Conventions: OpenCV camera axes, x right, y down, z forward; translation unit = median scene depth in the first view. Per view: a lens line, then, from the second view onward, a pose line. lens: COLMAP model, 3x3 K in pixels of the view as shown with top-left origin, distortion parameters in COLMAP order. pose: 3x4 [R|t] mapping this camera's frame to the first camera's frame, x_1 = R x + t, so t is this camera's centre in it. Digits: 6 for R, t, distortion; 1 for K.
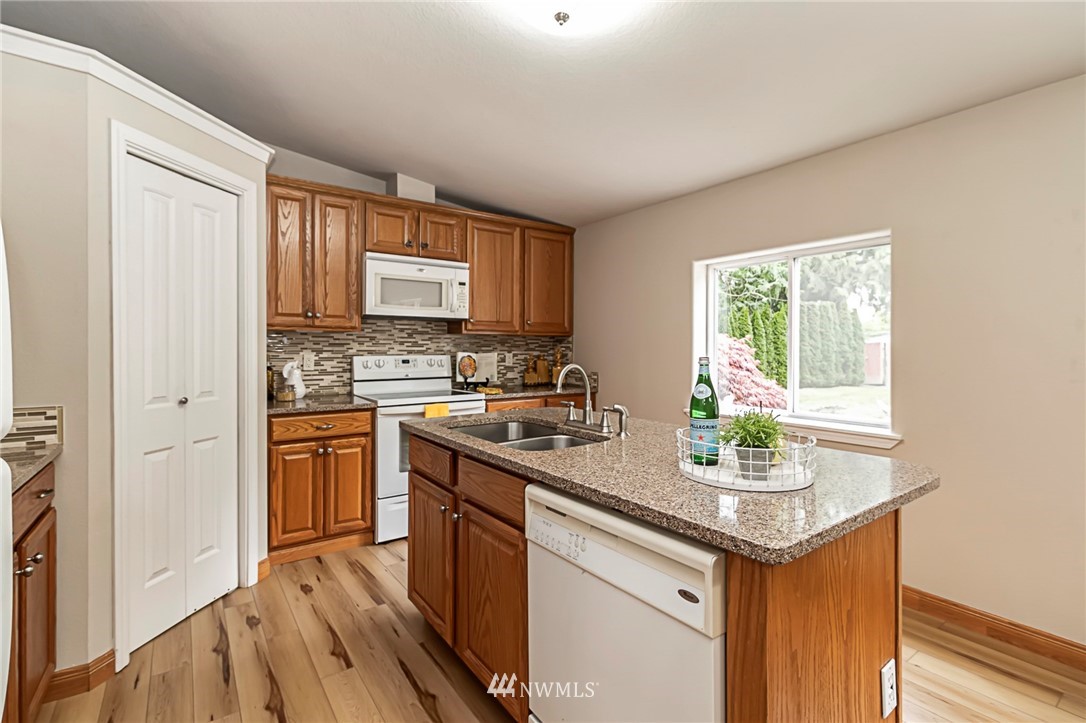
lens RADIAL K [[504.3, 0, 541.1], [0, 504.3, 344.8], [0, 0, 1]] dist [0.003746, -0.000559]
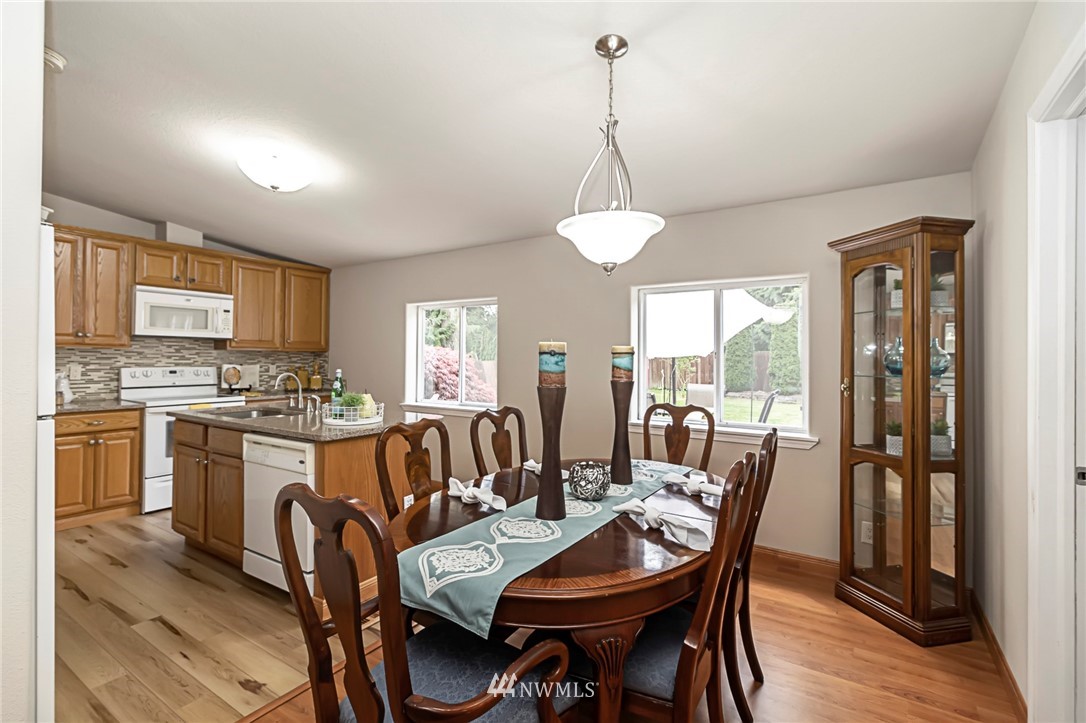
lens RADIAL K [[504.3, 0, 545.8], [0, 504.3, 351.2], [0, 0, 1]] dist [0.003746, -0.000559]
pose [[0.932043, 0.010261, 0.362202, 0.153903], [-0.007794, 0.999935, -0.008273, -0.017005], [-0.362263, 0.004888, 0.932063, -0.556080]]
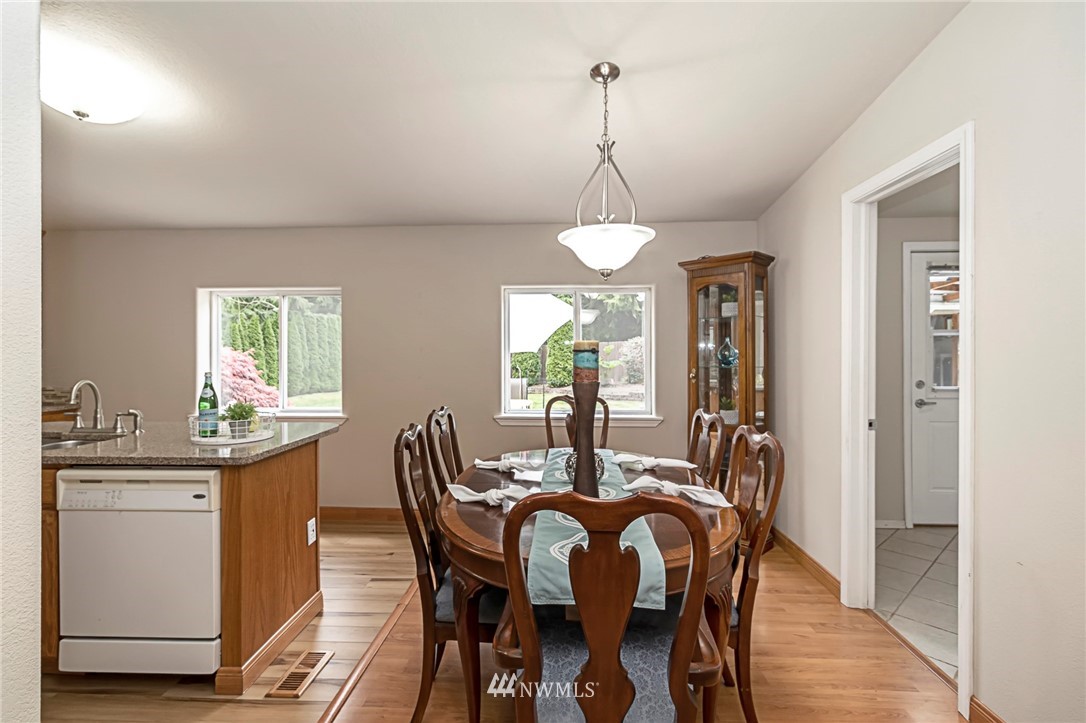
lens RADIAL K [[504.3, 0, 548.0], [0, 504.3, 353.7], [0, 0, 1]] dist [0.003746, -0.000559]
pose [[0.616746, -0.001279, 0.787161, -0.123444], [-0.000982, 0.999997, 0.002394, -0.017530], [-0.787161, -0.002250, 0.616743, -0.377393]]
